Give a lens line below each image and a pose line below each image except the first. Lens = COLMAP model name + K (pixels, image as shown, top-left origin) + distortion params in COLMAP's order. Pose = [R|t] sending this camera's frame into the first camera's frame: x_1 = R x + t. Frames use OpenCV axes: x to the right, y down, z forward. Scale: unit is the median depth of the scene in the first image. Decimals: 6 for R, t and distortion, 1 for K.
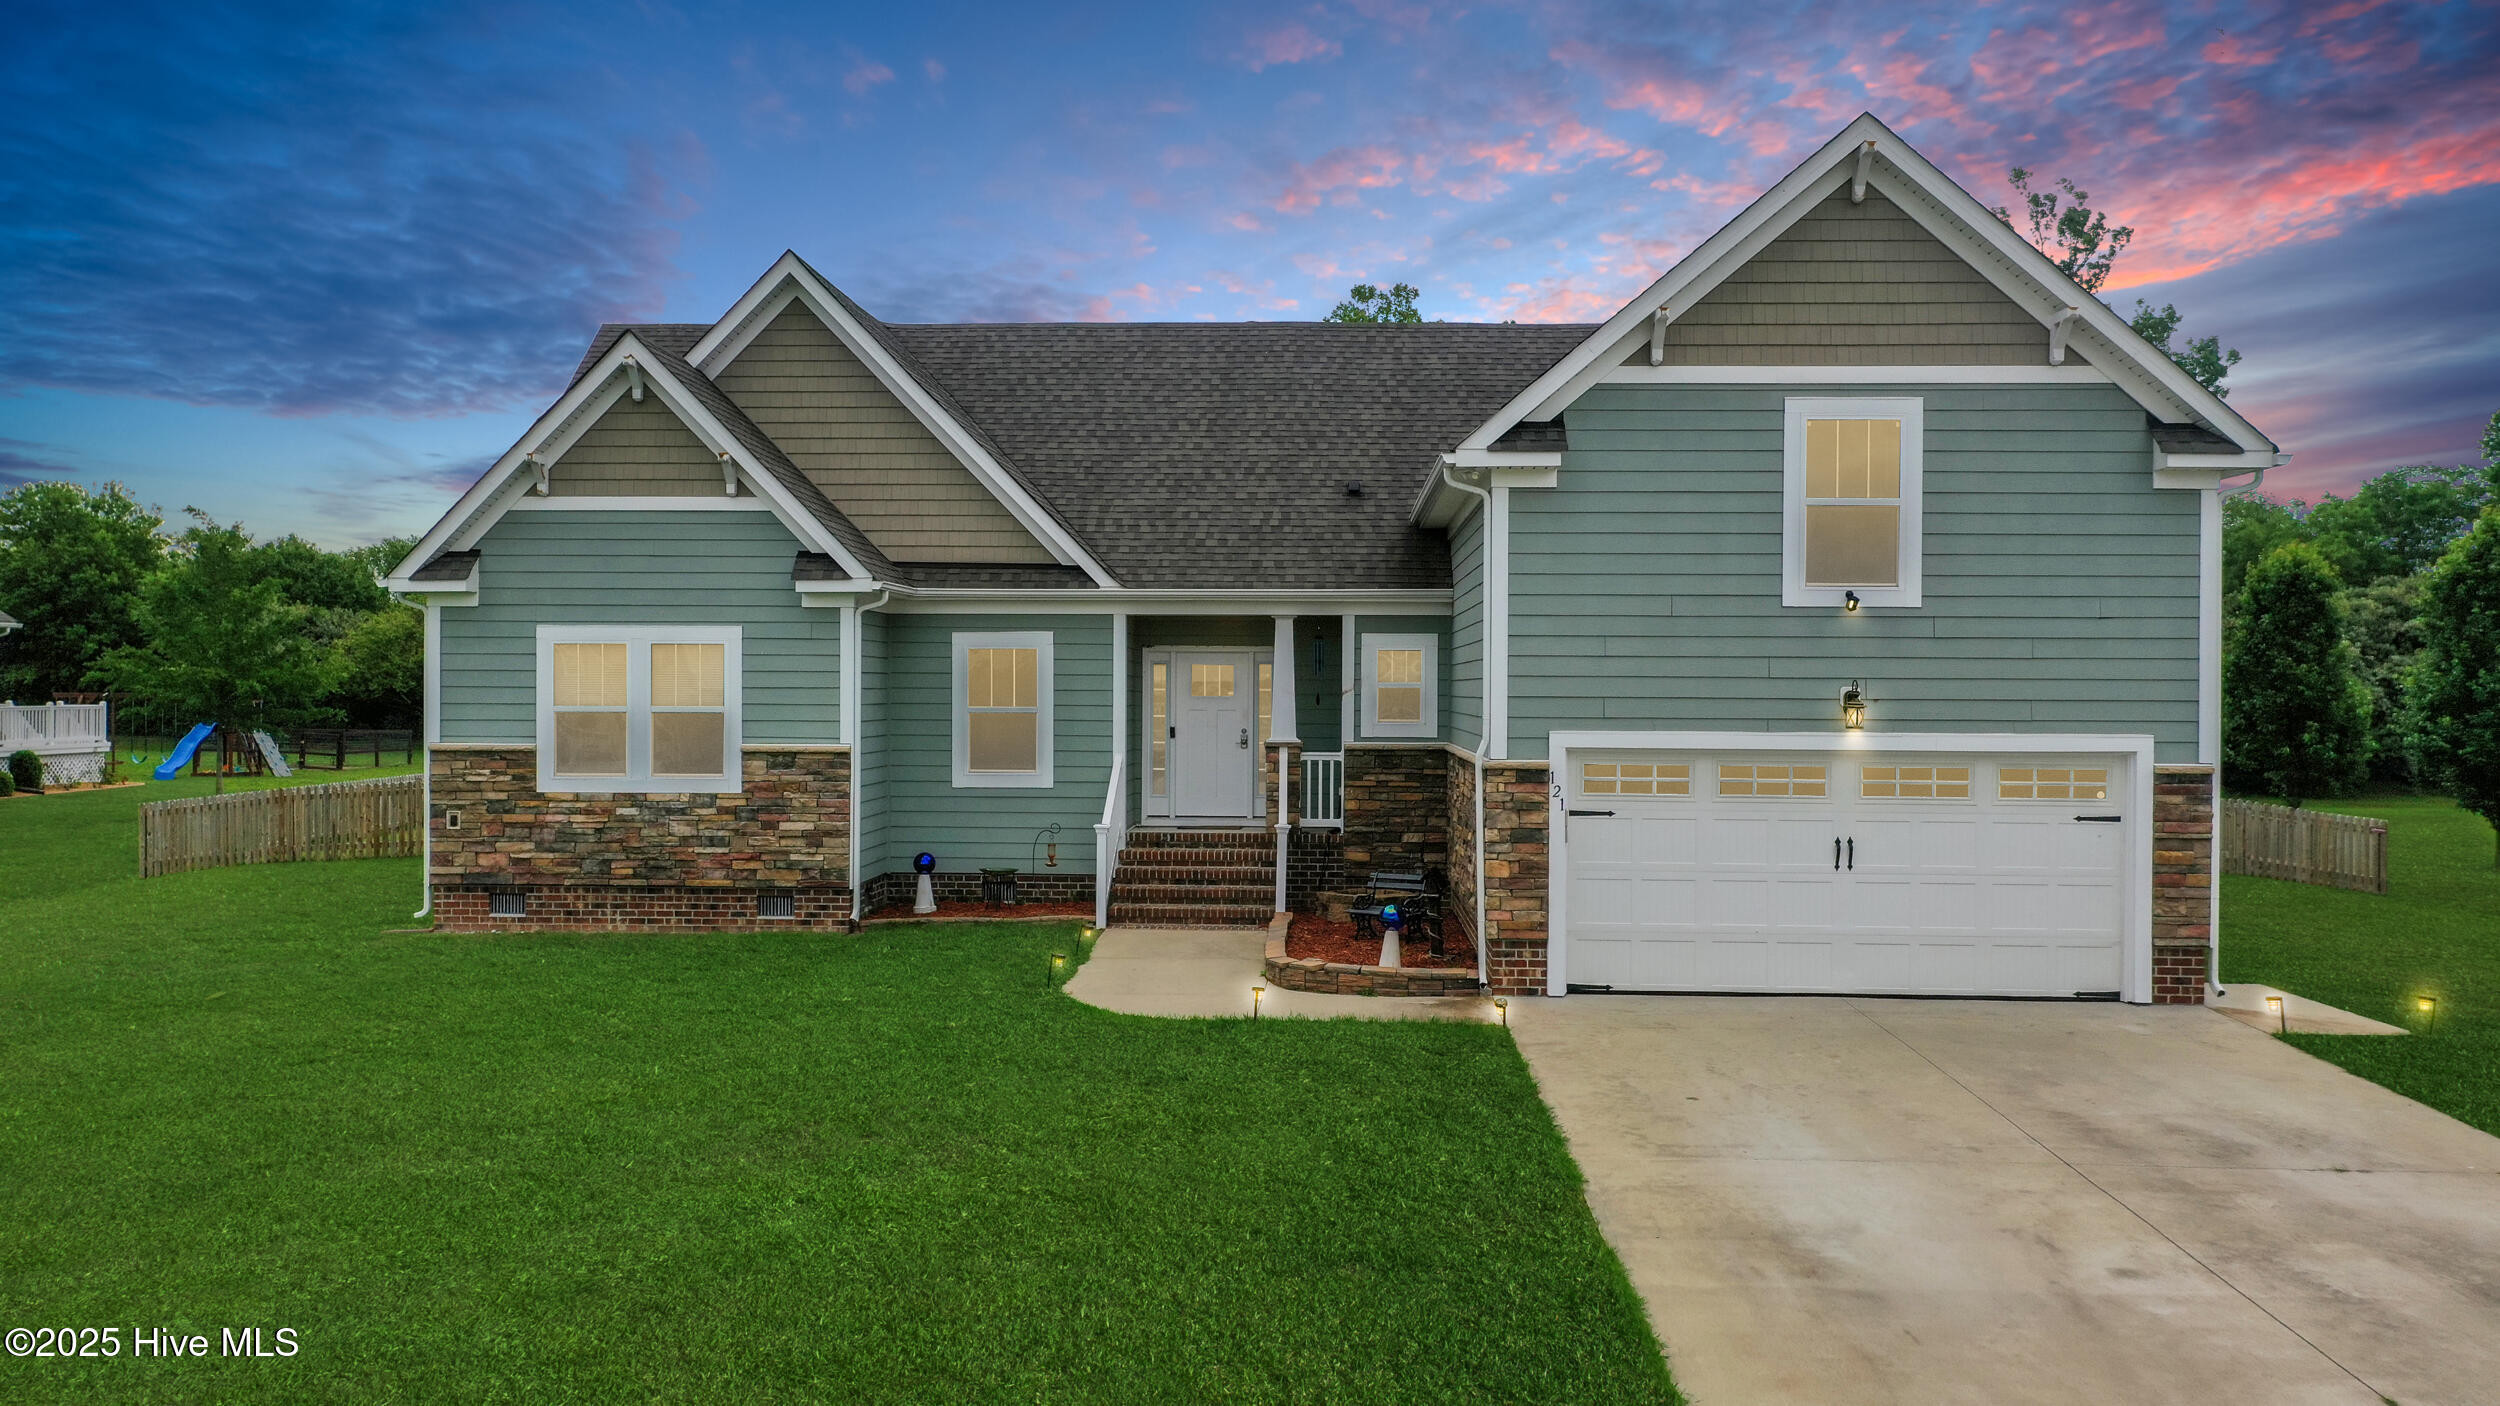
lens RADIAL K [[1979.8, 0, 1251.0], [0, 1979.8, 706.7], [0, 0, 1]] dist [-0.001547, -0.003856]
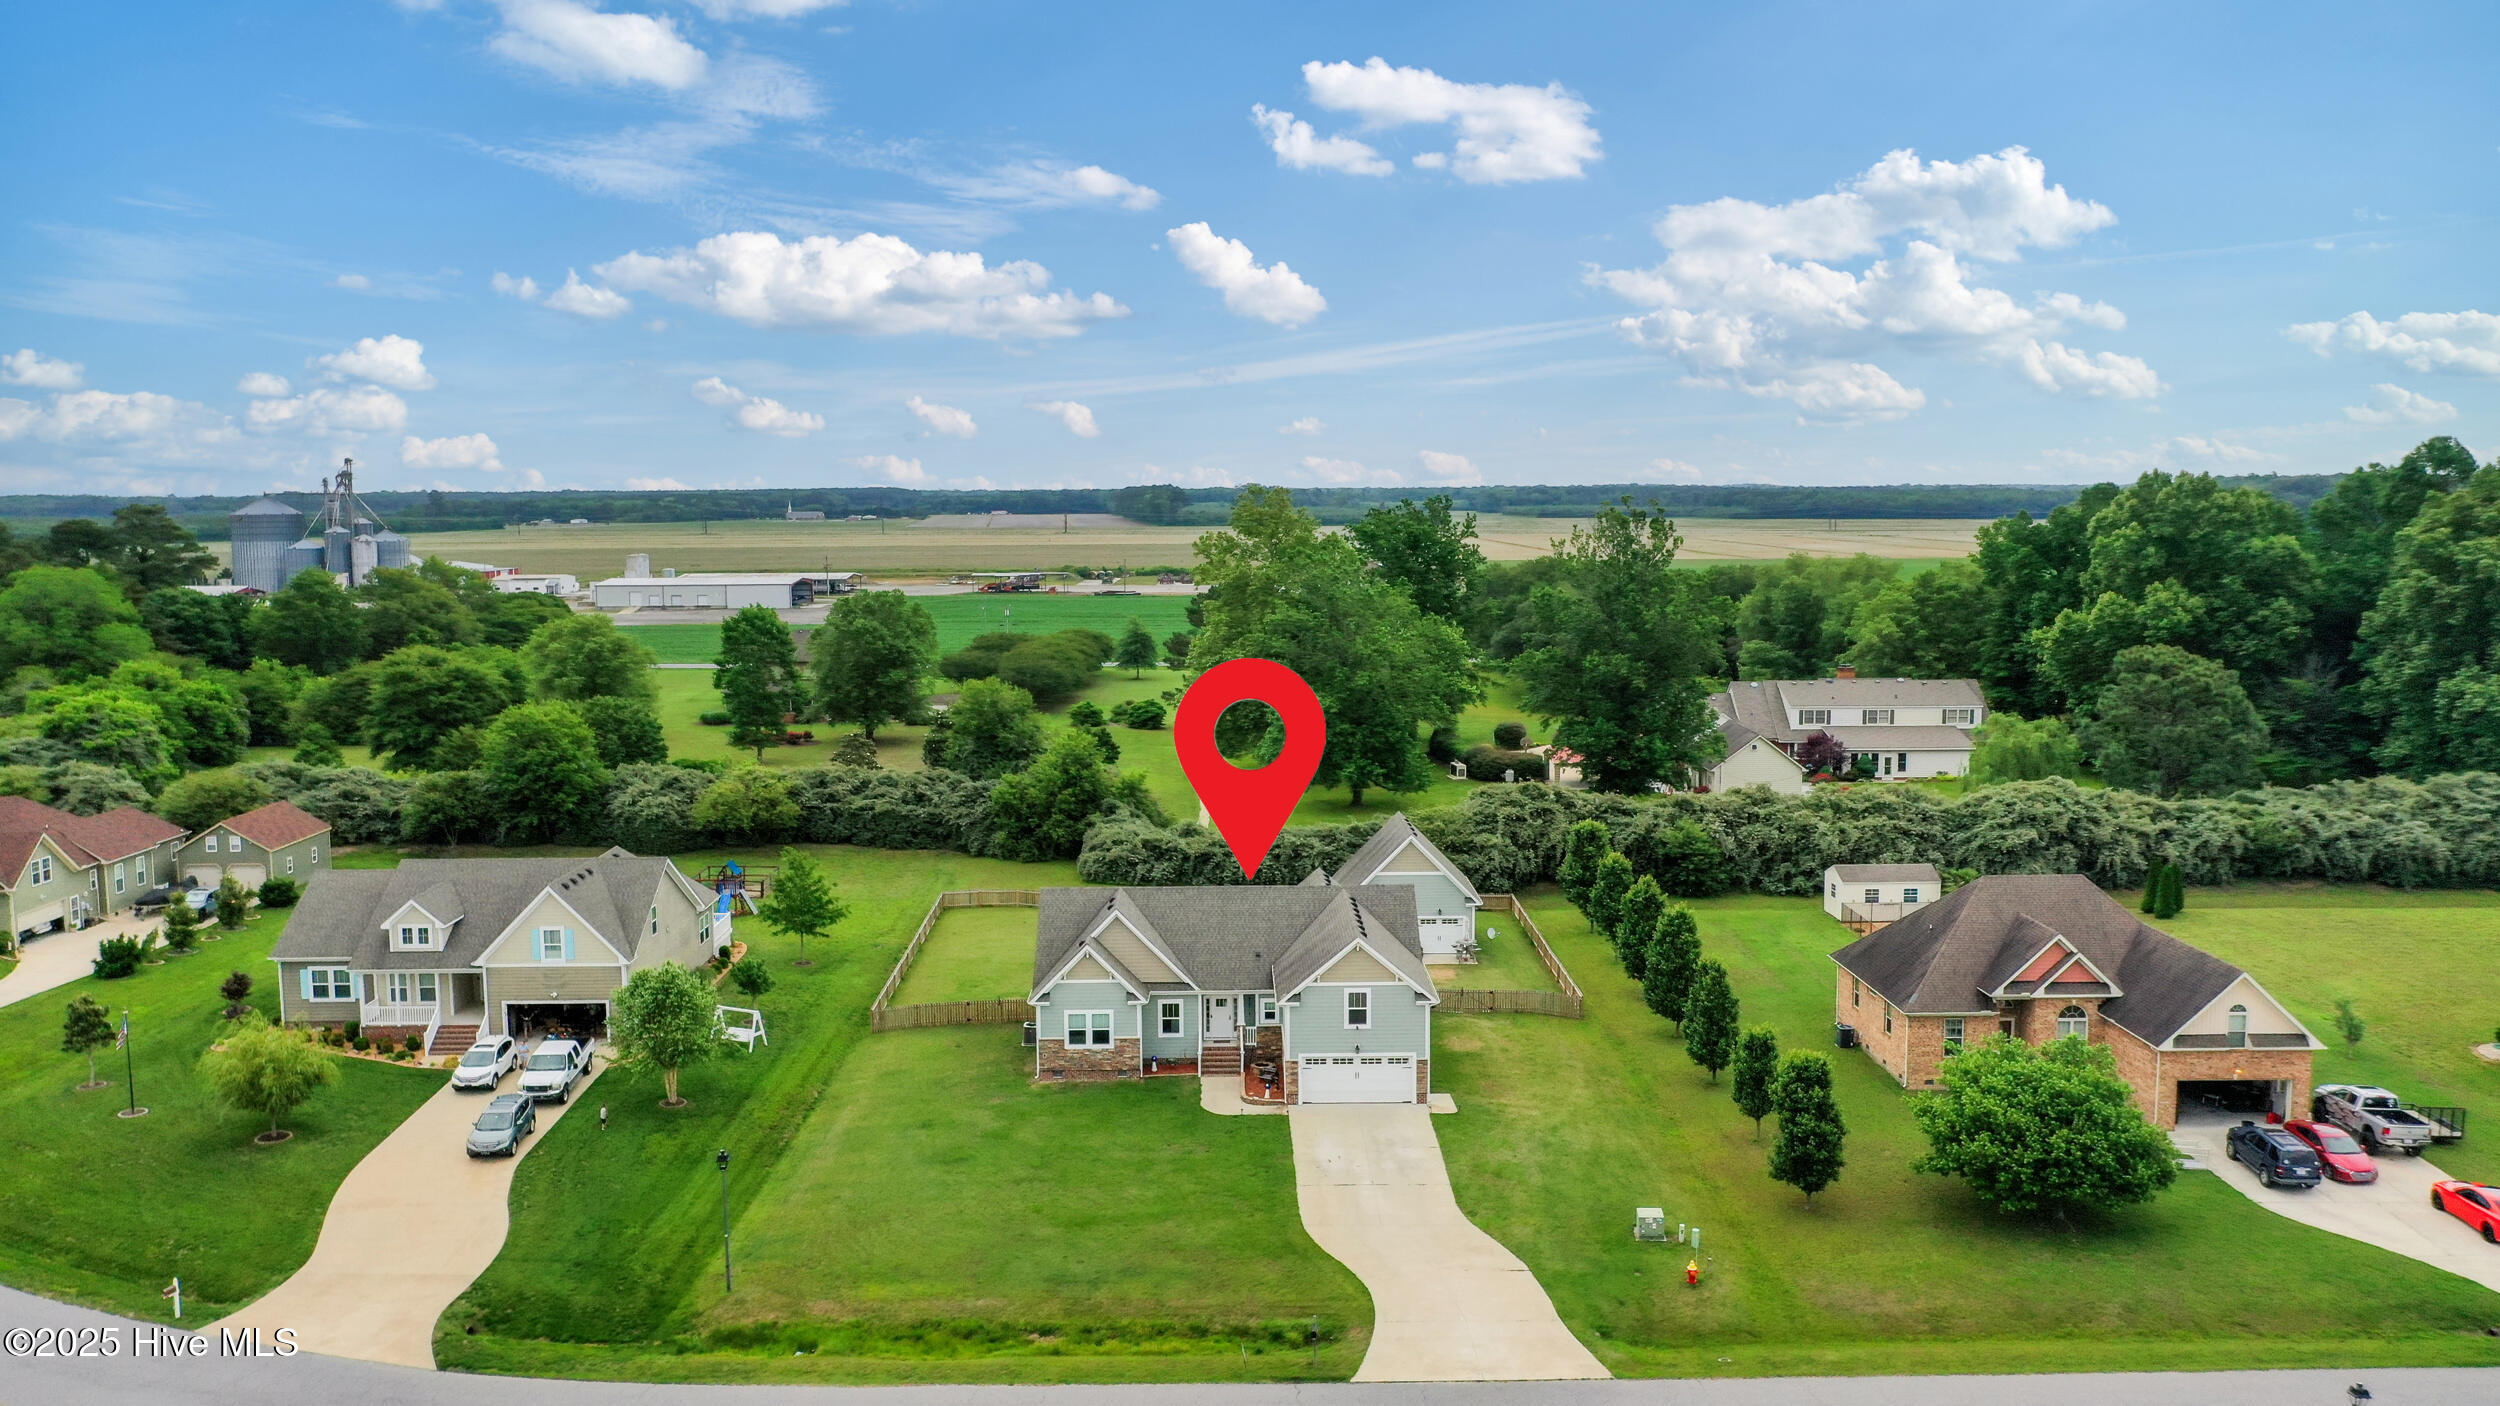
lens RADIAL K [[1988.2, 0, 1266.0], [0, 1988.2, 695.6], [0, 0, 1]] dist [-0.017632, 0.021015]
pose [[0.997988, -0.016831, 0.061128, -0.185514], [0.010718, 0.995030, 0.098997, -1.151407], [-0.062490, -0.098143, 0.993208, -3.241742]]
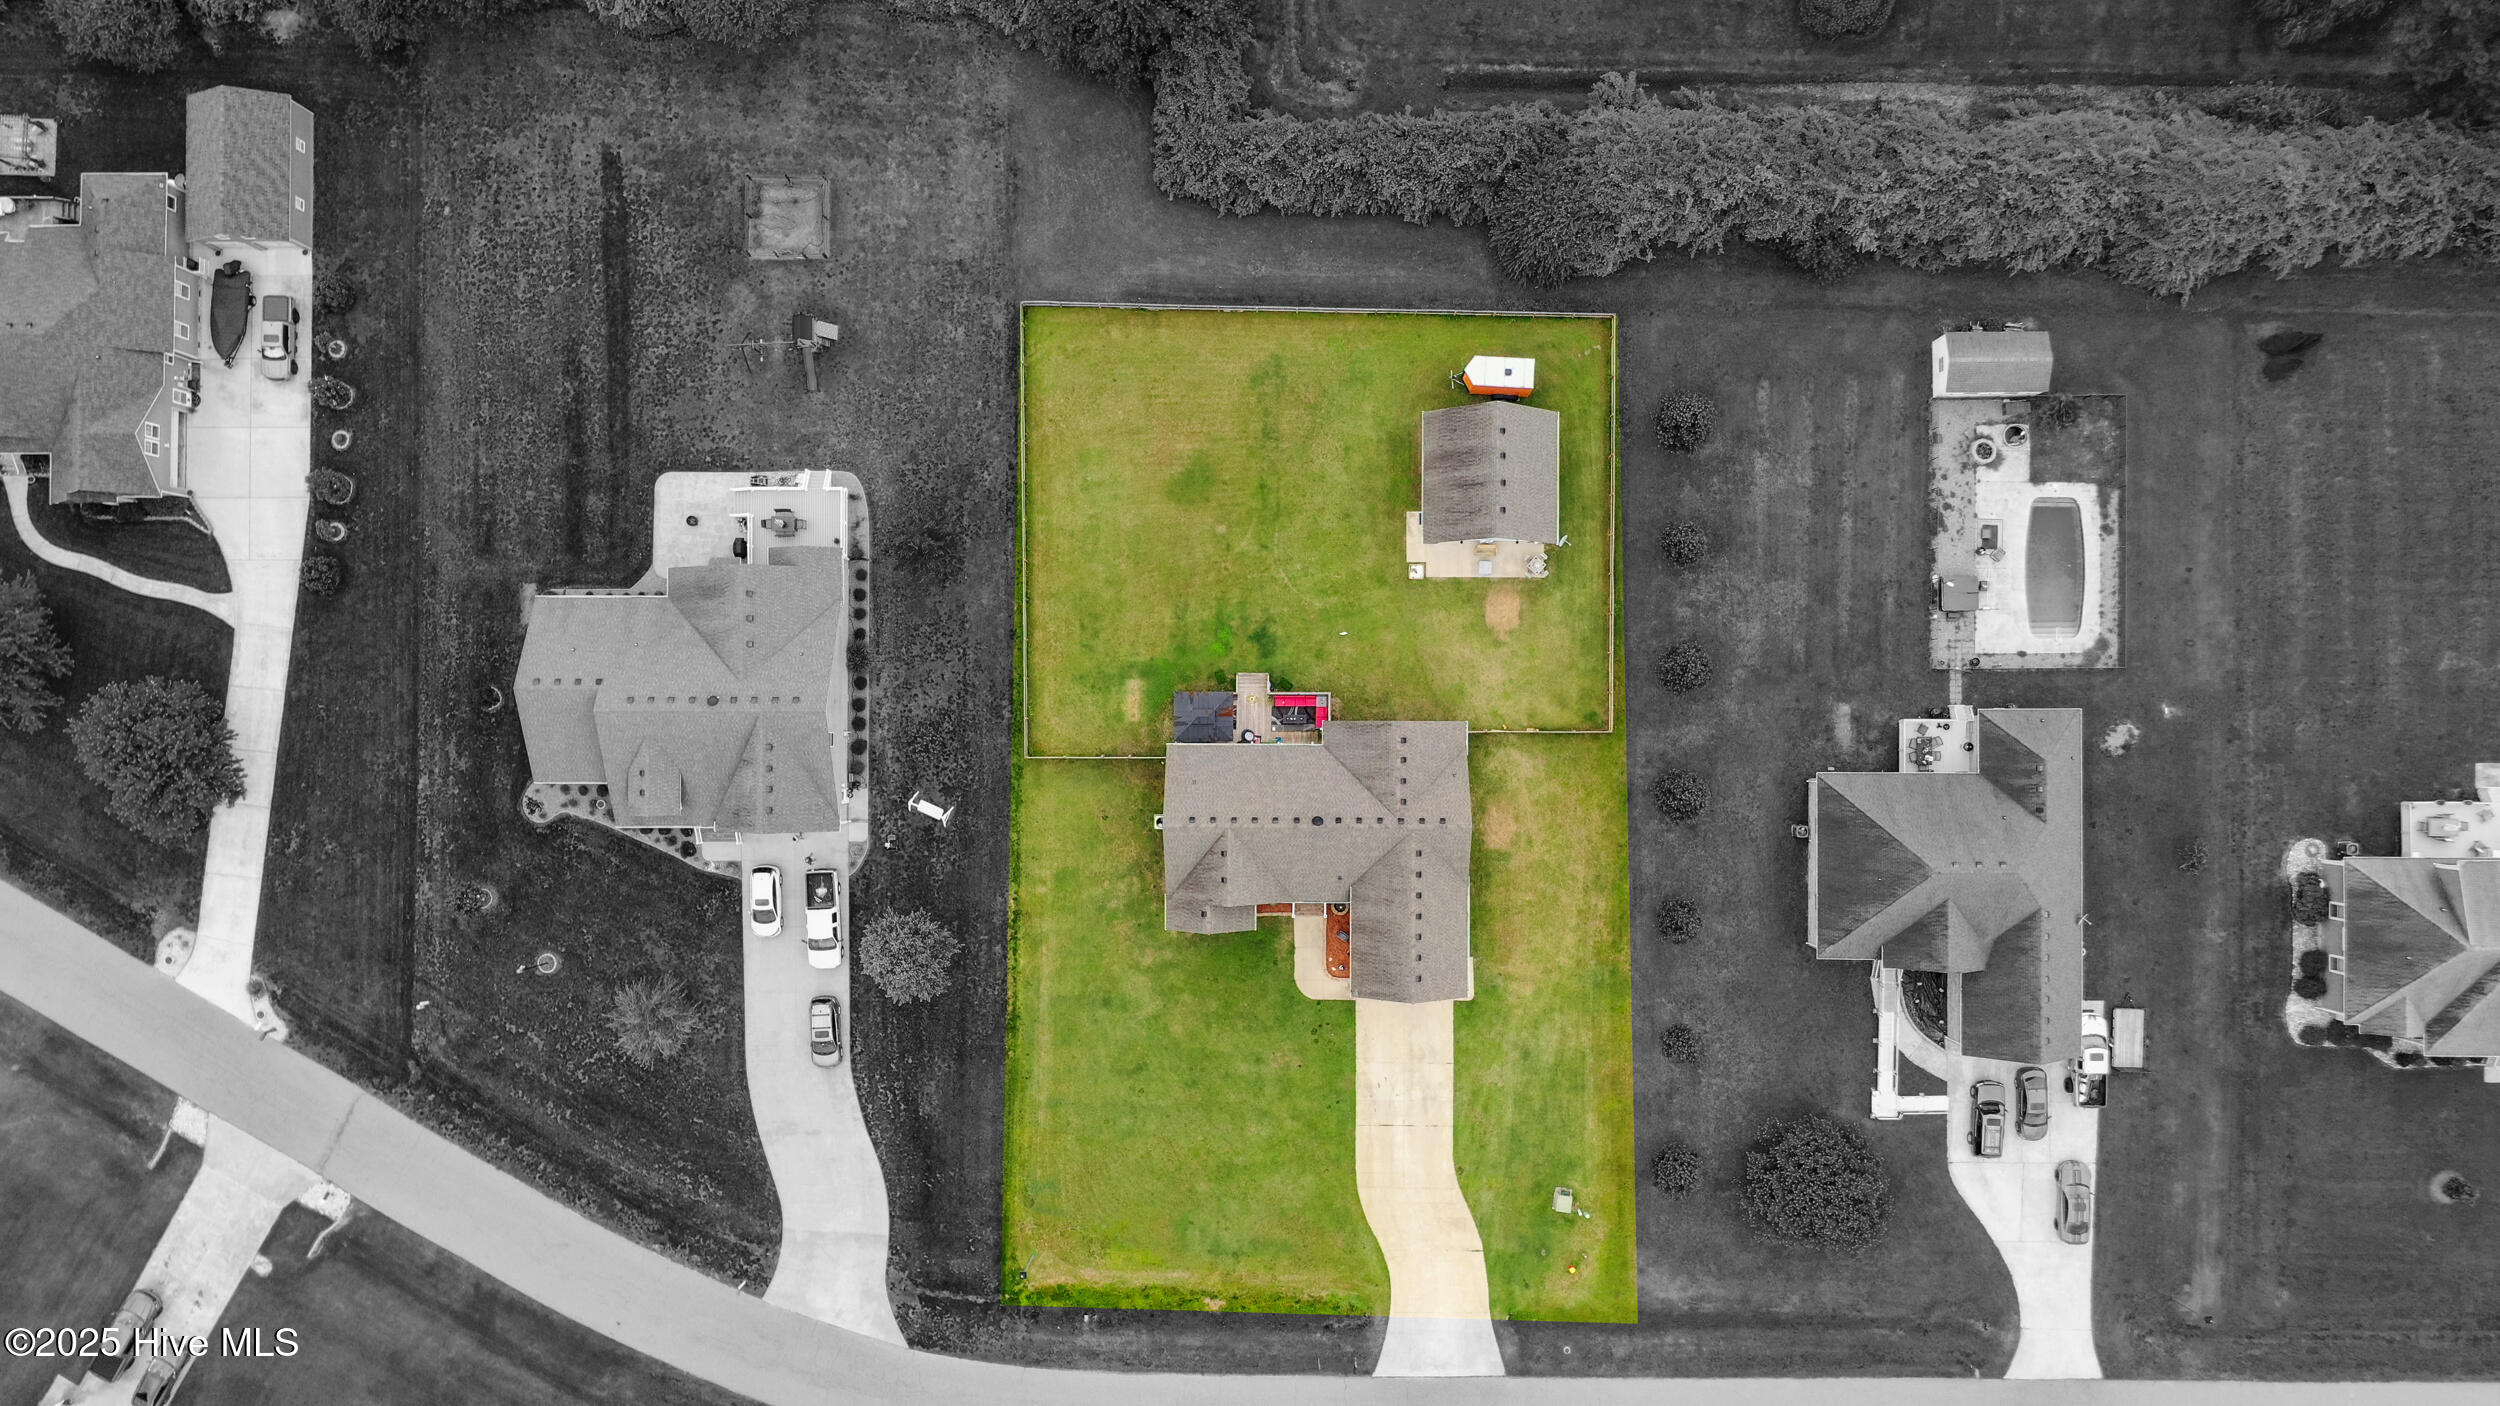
lens RADIAL K [[1988.2, 0, 1244.7], [0, 1988.2, 717.6], [0, 0, 1]] dist [-0.017632, 0.021015]
pose [[0.999123, -0.038674, -0.016067, -0.105945], [0.016537, 0.011857, 0.999793, -5.850191], [-0.038475, -0.999182, 0.012486, 1.548597]]
